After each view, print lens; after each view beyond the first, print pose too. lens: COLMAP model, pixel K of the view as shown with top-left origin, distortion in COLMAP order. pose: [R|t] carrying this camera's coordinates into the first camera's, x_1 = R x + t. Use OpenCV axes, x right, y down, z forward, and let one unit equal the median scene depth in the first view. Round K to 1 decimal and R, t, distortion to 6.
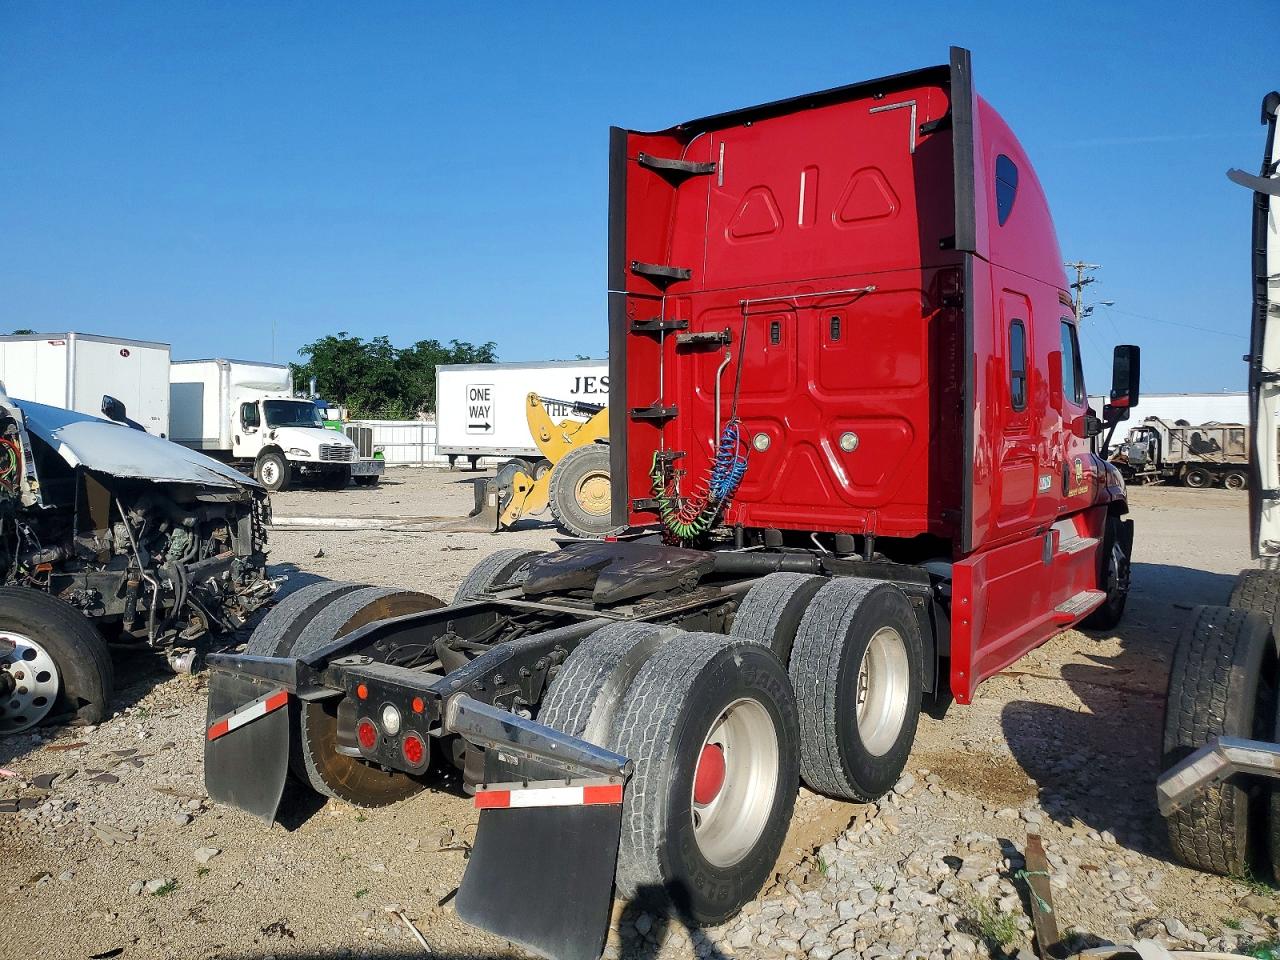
lens RADIAL K [[1004.8, 0, 635.7], [0, 1004.8, 479.1], [0, 0, 1]] dist [0.015061, 0.000906]
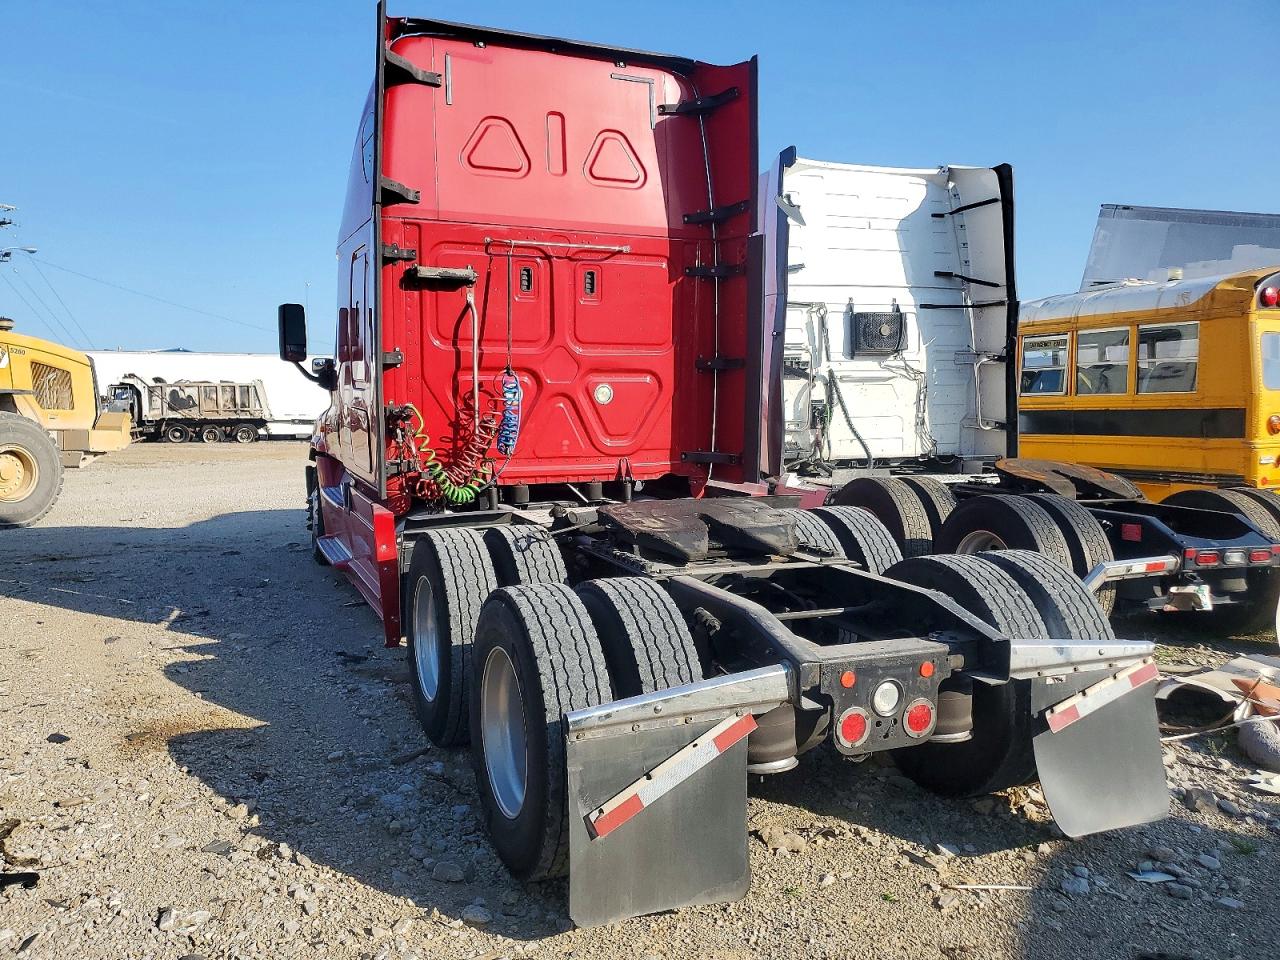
lens RADIAL K [[1004.8, 0, 635.7], [0, 1004.8, 479.1], [0, 0, 1]] dist [0.015061, 0.000906]
pose [[0.497801, -0.074488, 0.864087, -0.110114], [0.038741, 0.997220, 0.063646, -0.002205], [-0.866426, 0.001792, 0.499303, 0.072998]]
